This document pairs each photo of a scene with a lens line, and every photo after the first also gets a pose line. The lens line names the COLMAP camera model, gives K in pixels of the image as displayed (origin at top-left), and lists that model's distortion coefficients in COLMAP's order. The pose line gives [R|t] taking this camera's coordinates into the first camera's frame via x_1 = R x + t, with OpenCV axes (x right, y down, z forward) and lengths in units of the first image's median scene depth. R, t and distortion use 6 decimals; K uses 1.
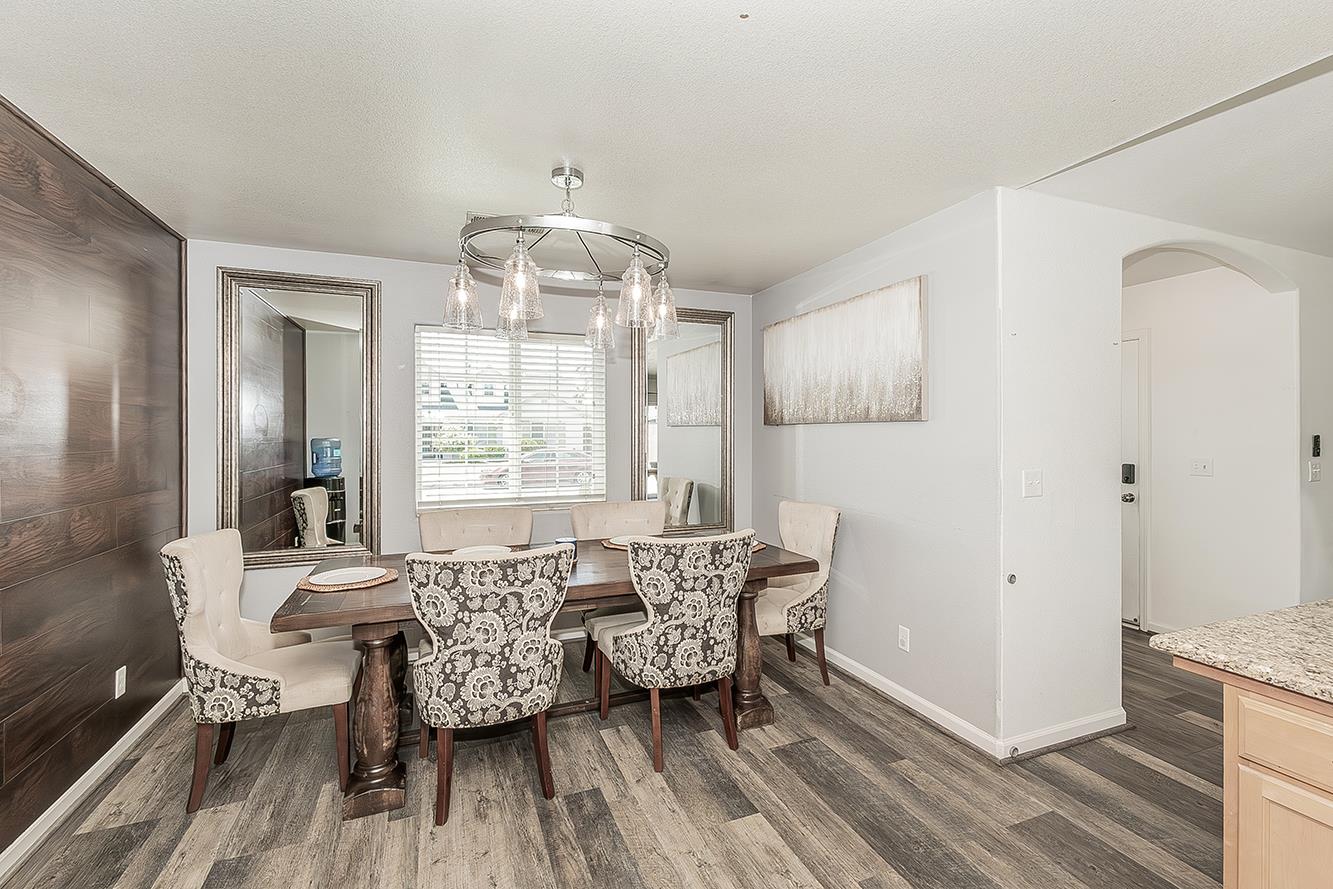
lens RADIAL K [[588.6, 0, 664.9], [0, 588.6, 436.2], [0, 0, 1]] dist [-0.002554, 0.001271]
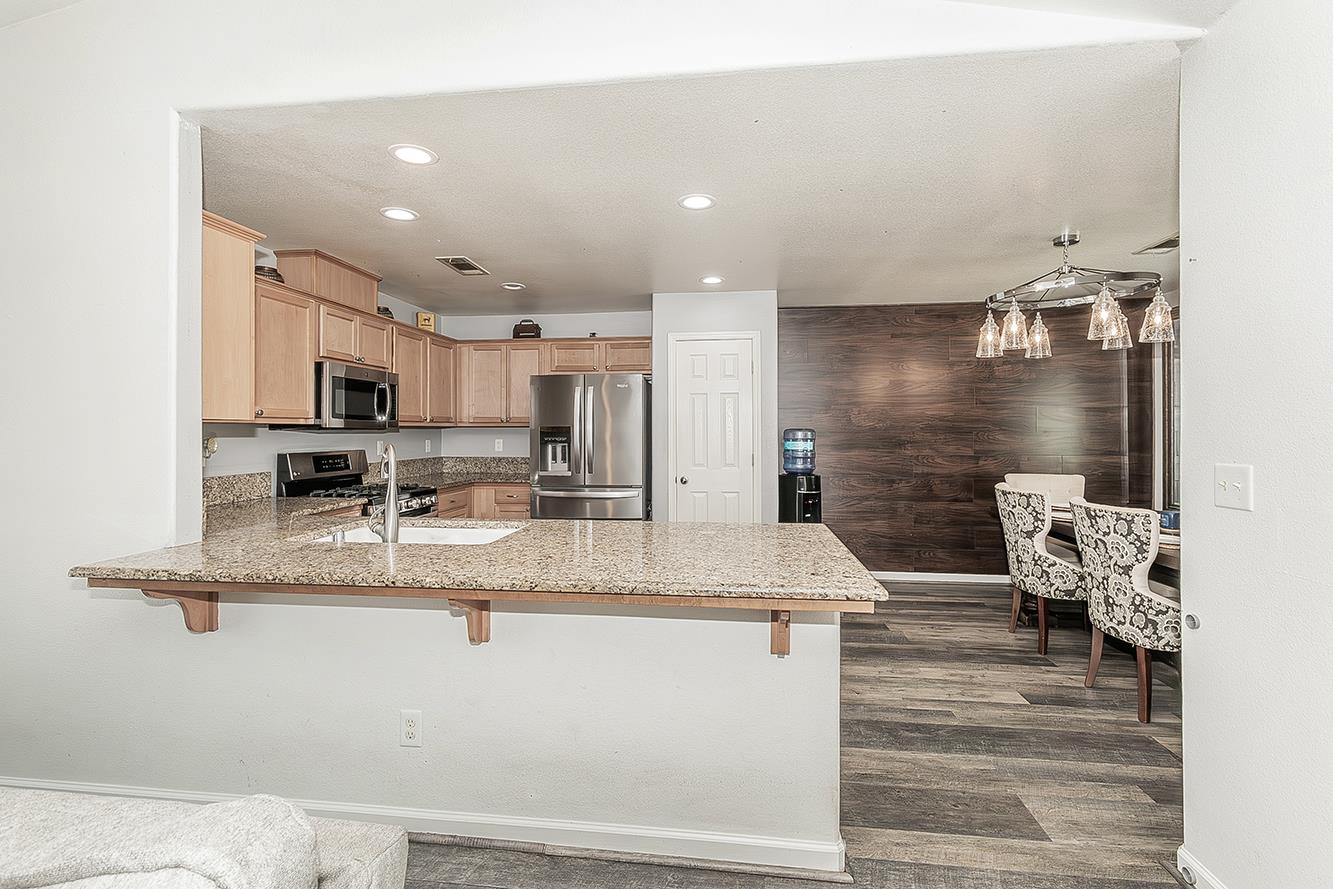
lens RADIAL K [[588.6, 0, 674.8], [0, 588.6, 424.4], [0, 0, 1]] dist [-0.002554, 0.001271]
pose [[-0.468204, -0.010214, -0.883562, 1.682882], [-0.007863, 0.999942, -0.007393, 0.039638], [0.883586, 0.003486, -0.468257, 0.912698]]
